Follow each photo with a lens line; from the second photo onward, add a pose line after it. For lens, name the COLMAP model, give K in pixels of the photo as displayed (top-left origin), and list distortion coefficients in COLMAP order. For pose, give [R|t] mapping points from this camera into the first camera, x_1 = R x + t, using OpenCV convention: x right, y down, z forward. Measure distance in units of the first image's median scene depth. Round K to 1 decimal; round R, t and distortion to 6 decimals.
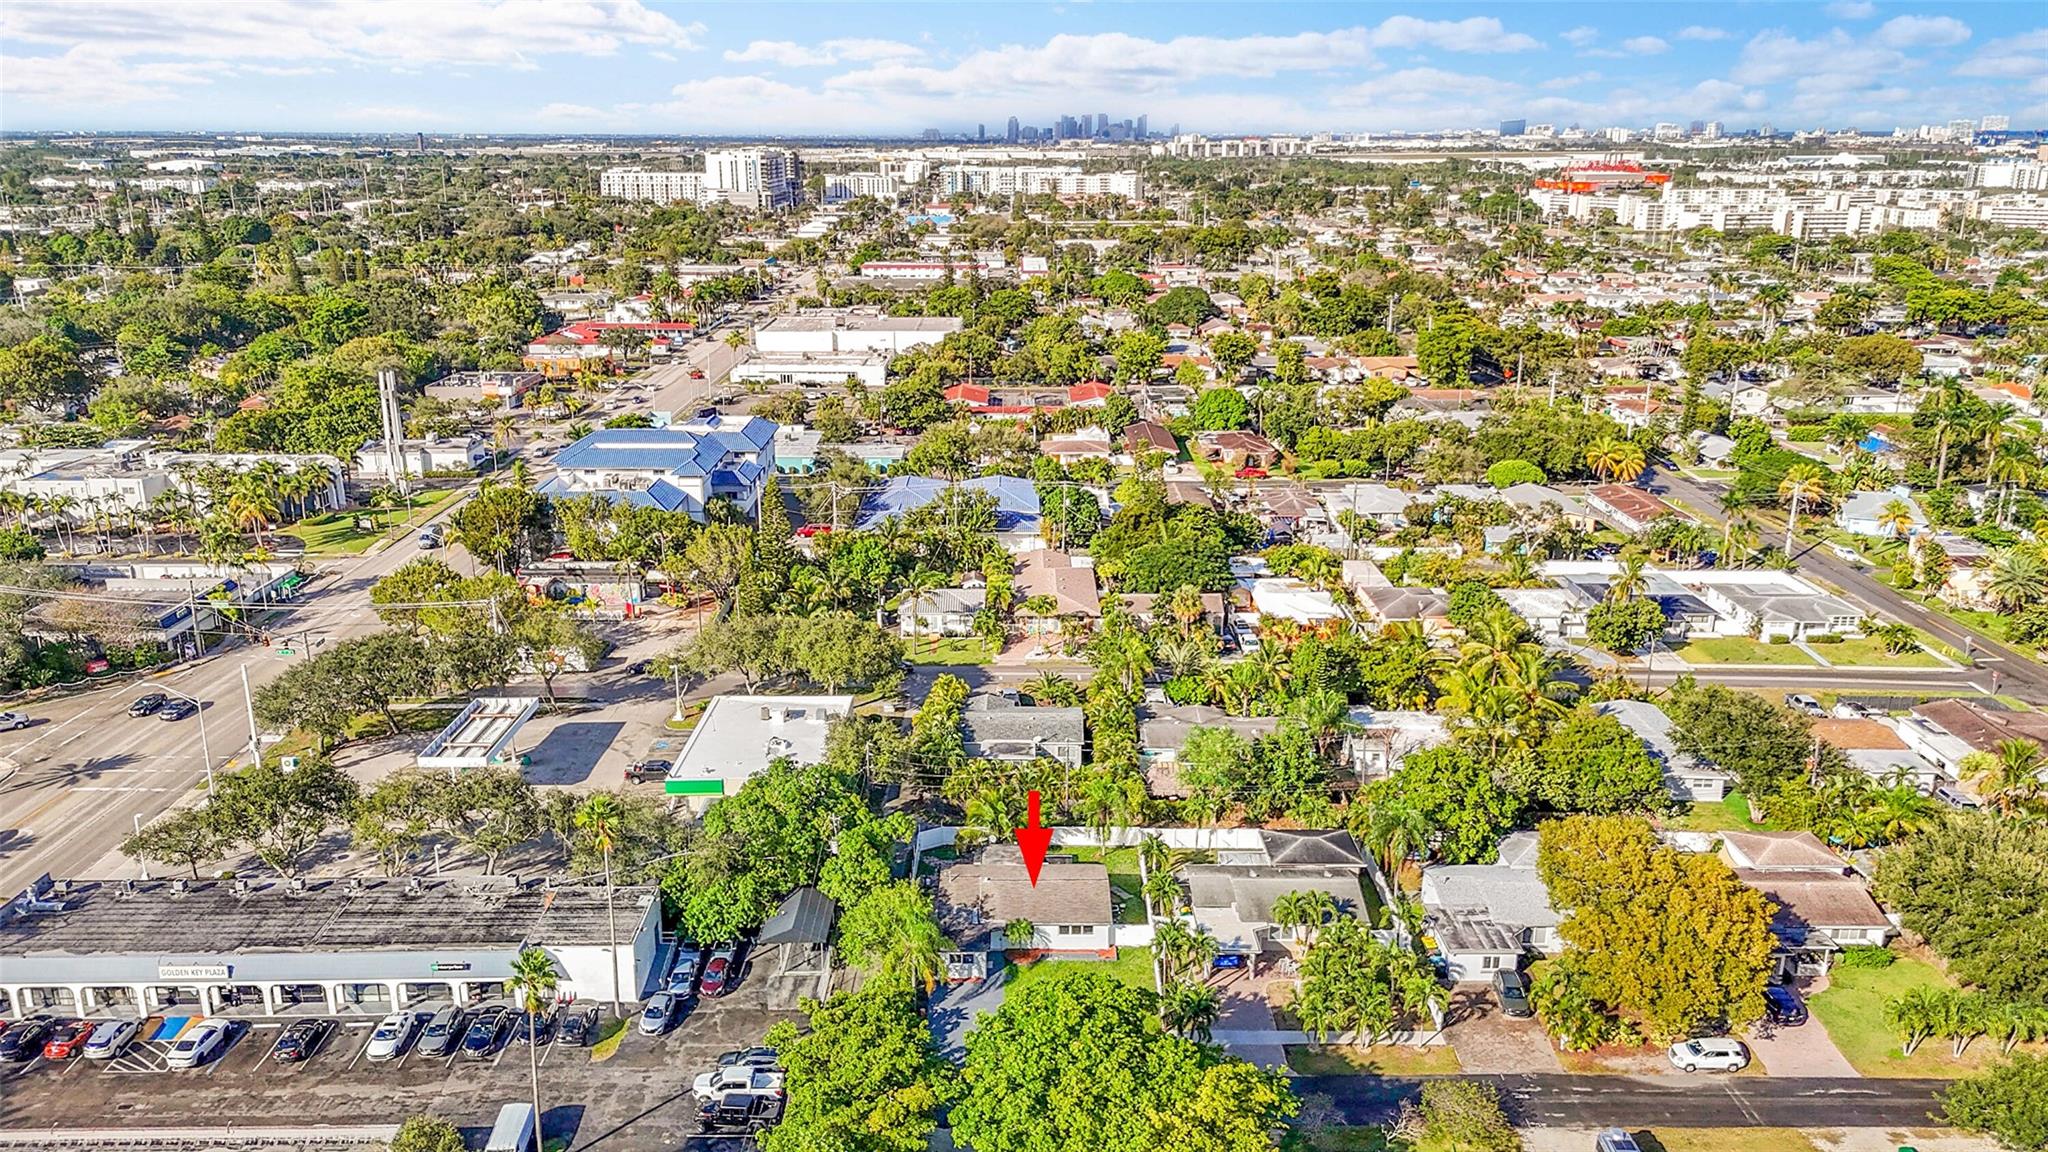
lens RADIAL K [[1514.1, 0, 1021.7], [0, 1514.1, 568.6], [0, 0, 1]] dist [0.072980, -0.057390]
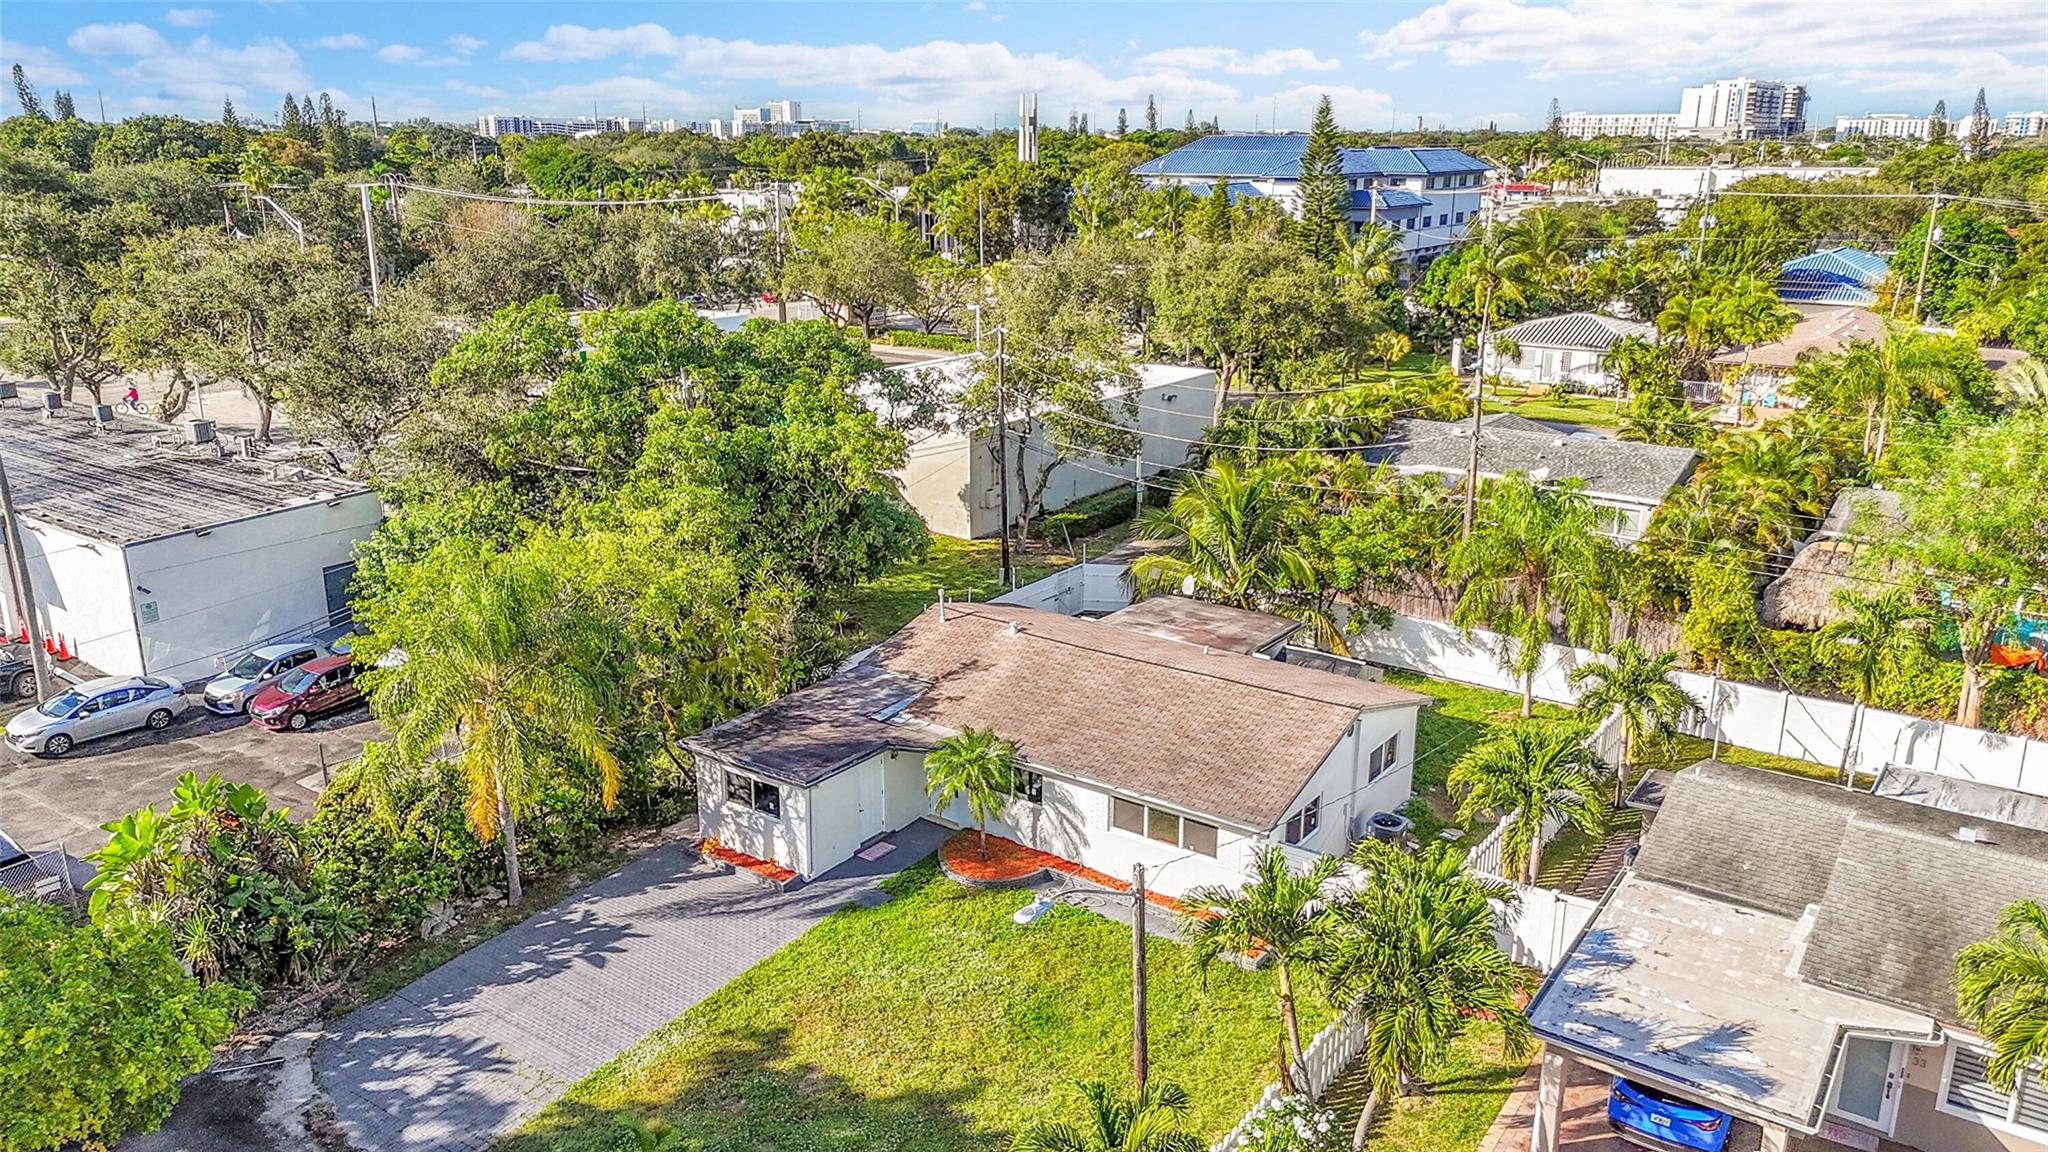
lens RADIAL K [[1514.1, 0, 1029.4], [0, 1514.1, 585.8], [0, 0, 1]] dist [0.072980, -0.057390]
pose [[0.816937, 0.173240, -0.550092, 0.101562], [-0.170336, 0.983745, 0.056845, 0.111976], [0.550998, 0.047261, 0.833167, 0.460307]]
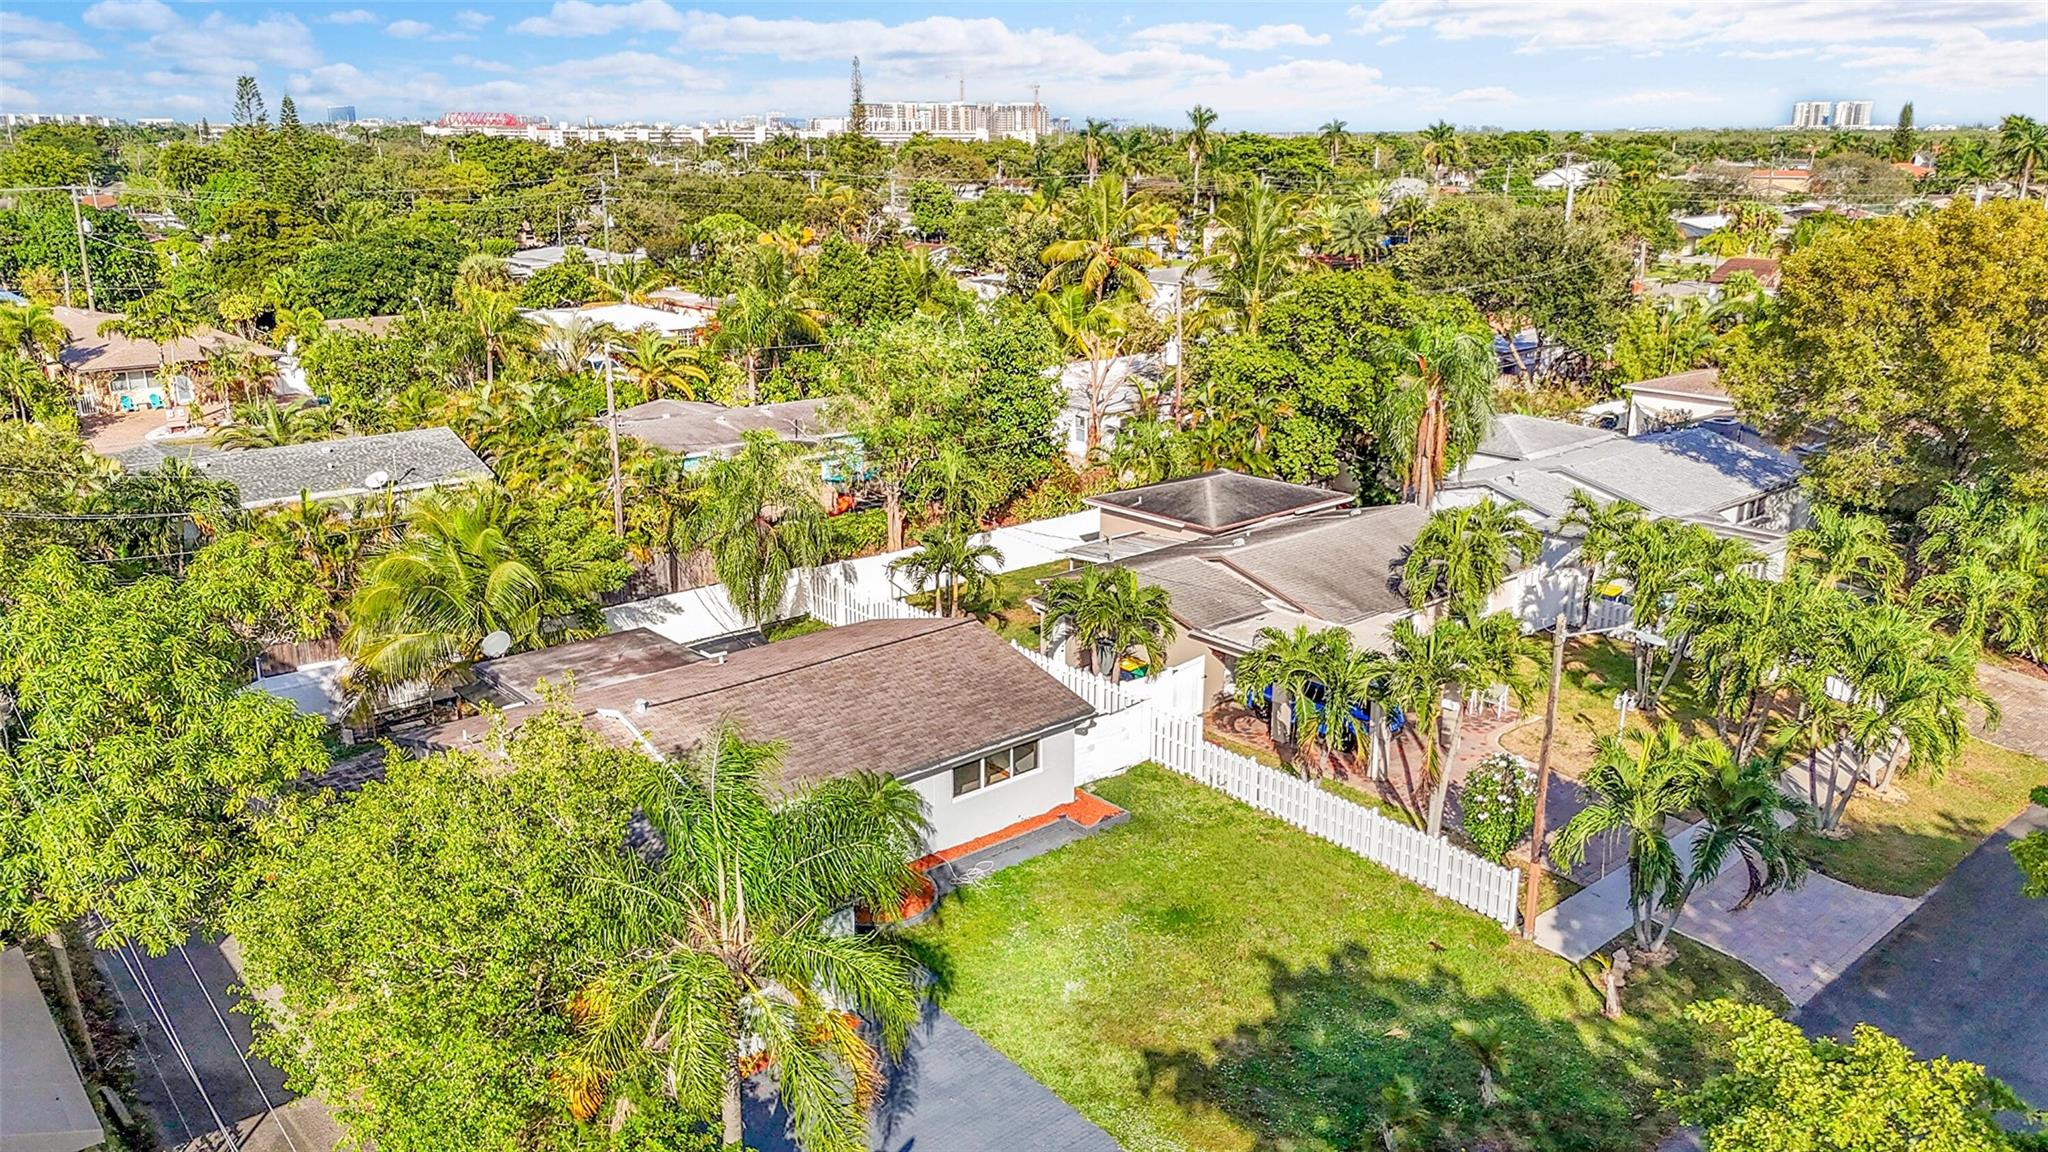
lens RADIAL K [[1514.1, 0, 1025.8], [0, 1514.1, 555.5], [0, 0, 1]] dist [0.072980, -0.057390]
pose [[0.756095, -0.172691, 0.631268, -0.090368], [0.180582, 0.982164, 0.052393, 0.111432], [-0.629056, 0.074382, 0.773793, 0.465730]]
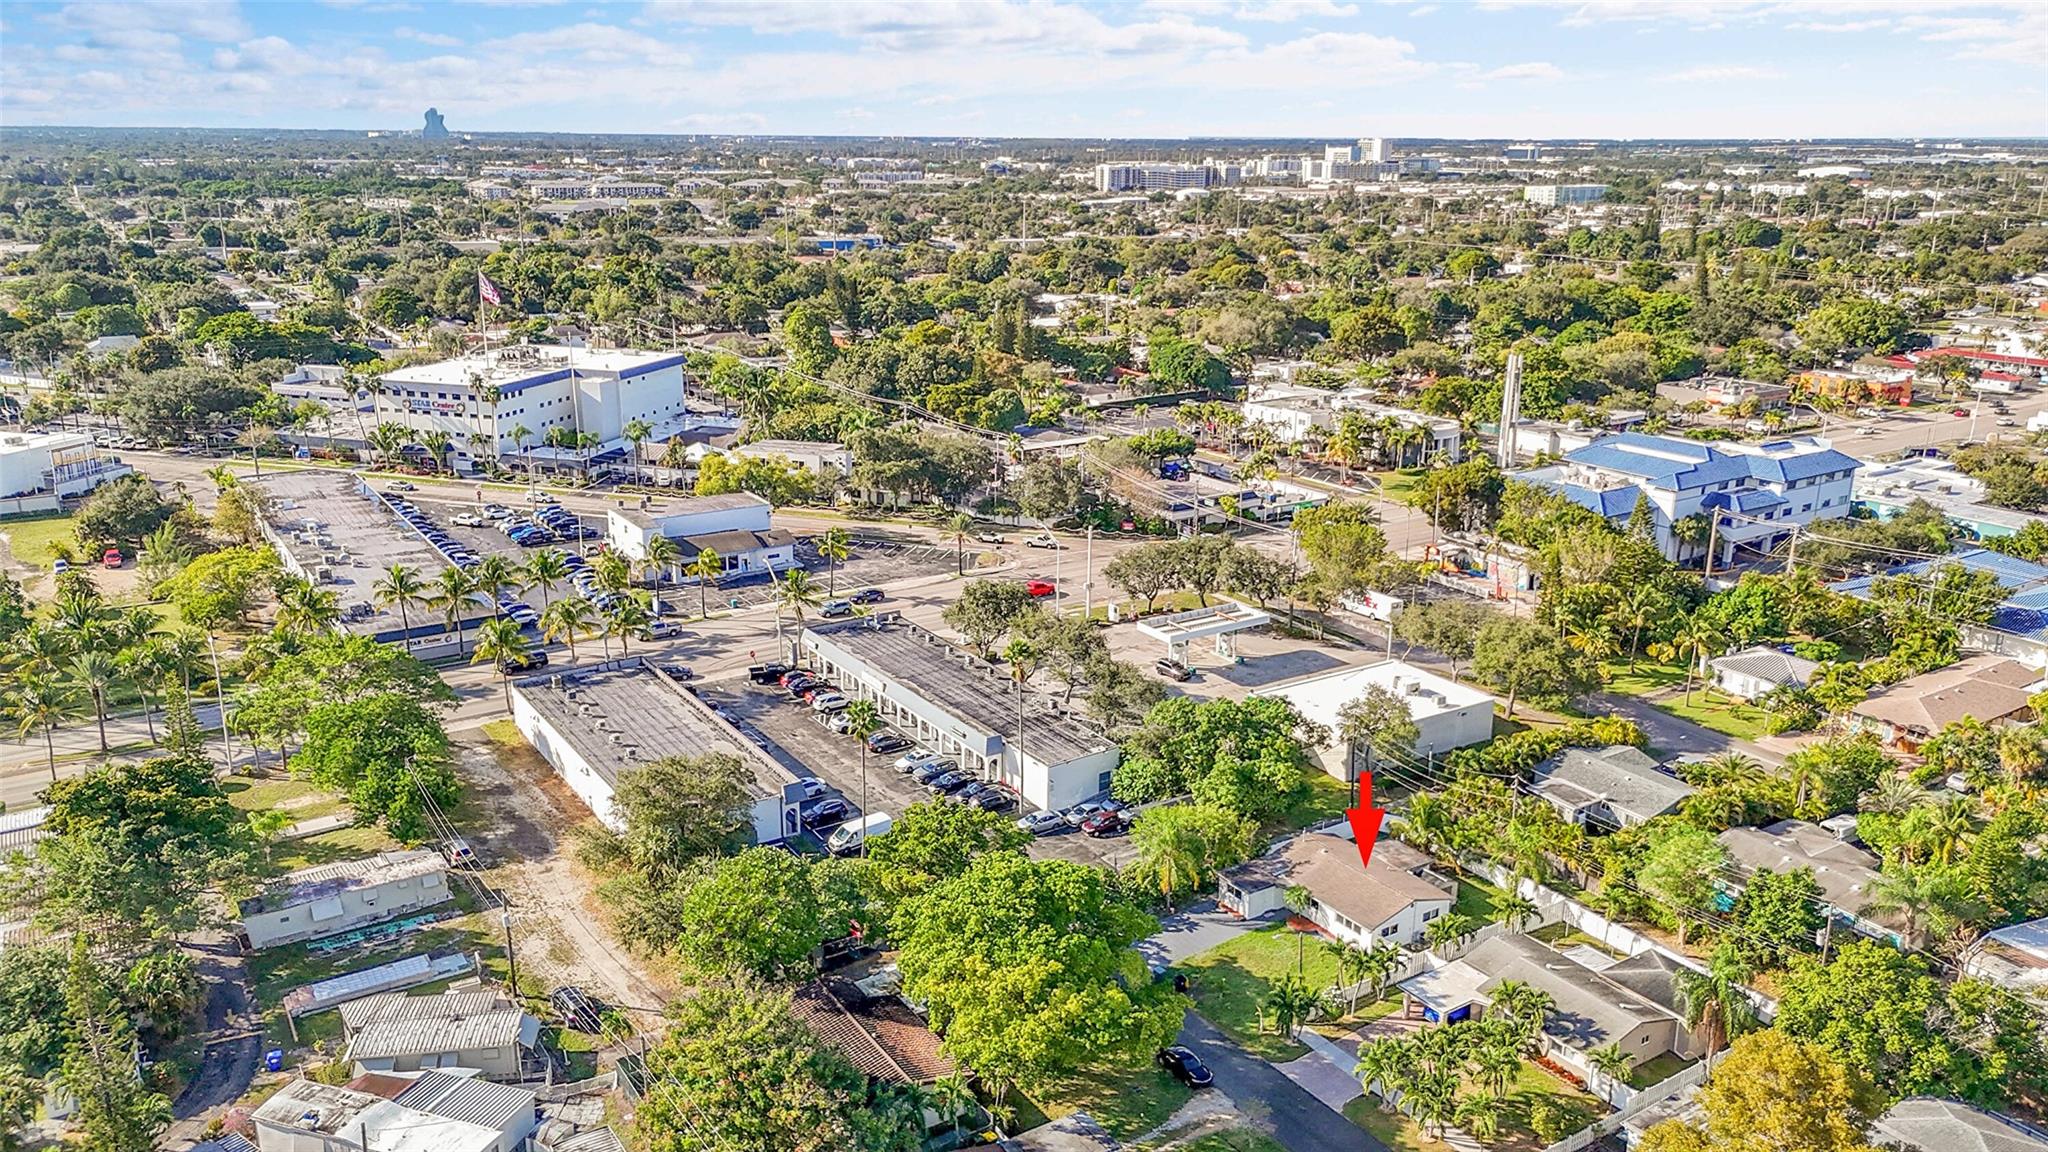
lens RADIAL K [[1514.1, 0, 989.1], [0, 1514.1, 524.0], [0, 0, 1]] dist [0.072980, -0.057390]
pose [[0.532580, 0.211237, -0.819596, 0.421056], [-0.236767, 0.966877, 0.095343, -0.036113], [0.812588, 0.143276, 0.564953, 0.121303]]
